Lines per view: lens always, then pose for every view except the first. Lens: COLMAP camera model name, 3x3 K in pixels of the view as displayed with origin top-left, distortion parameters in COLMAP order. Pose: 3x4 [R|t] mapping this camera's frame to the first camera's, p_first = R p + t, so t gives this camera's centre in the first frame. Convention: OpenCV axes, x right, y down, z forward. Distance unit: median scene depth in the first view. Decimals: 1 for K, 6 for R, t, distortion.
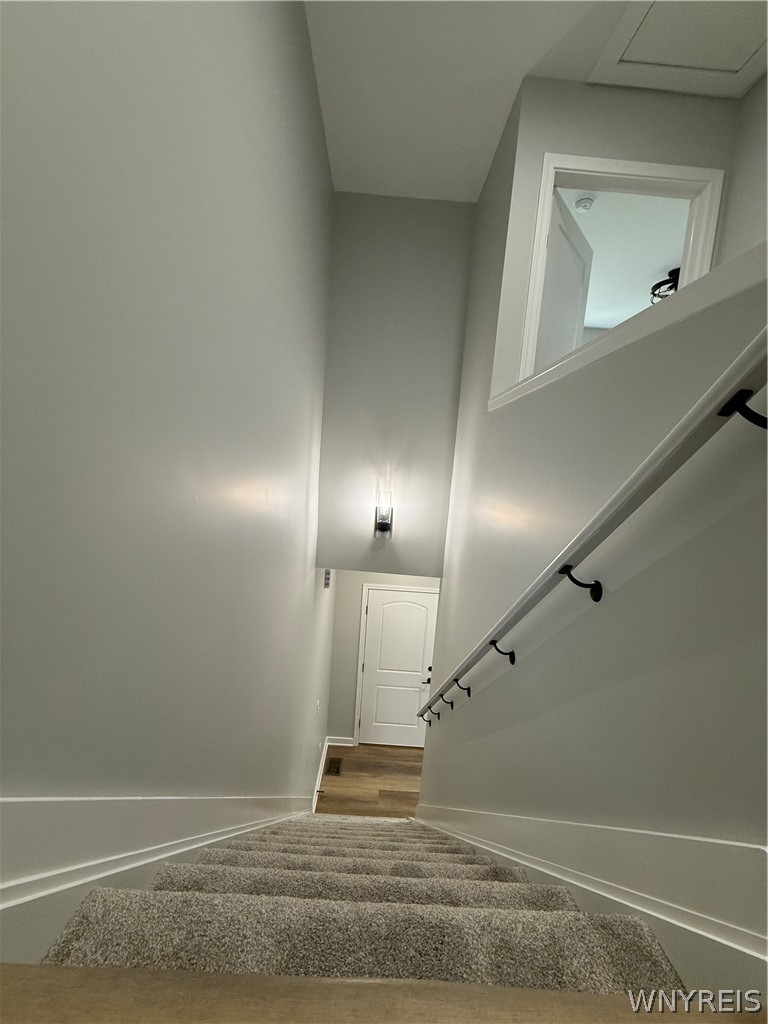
lens RADIAL K [[406.1, 0, 383.3], [0, 406.1, 509.8], [0, 0, 1]] dist [-0.000206, -0.000200]
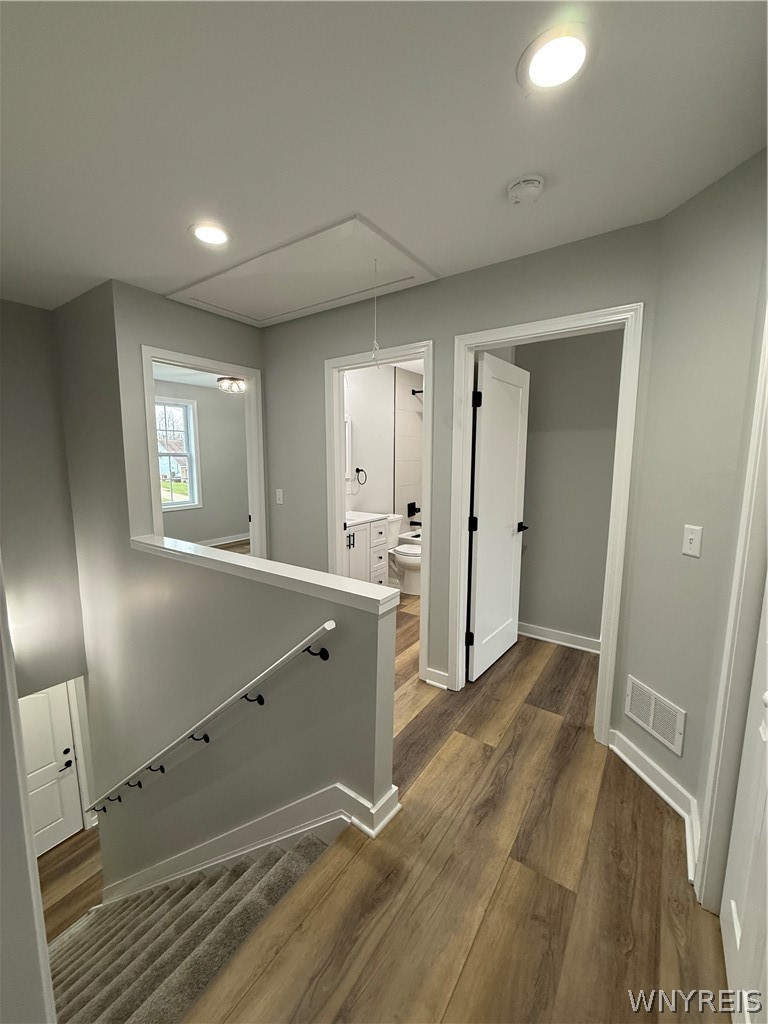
lens RADIAL K [[406.1, 0, 383.3], [0, 406.1, 509.8], [0, 0, 1]] dist [-0.000206, -0.000200]
pose [[0.584119, -0.184561, 0.790406, -0.281016], [0.141224, 0.982061, 0.124946, -0.470432], [-0.799287, 0.038641, 0.599705, -0.372076]]
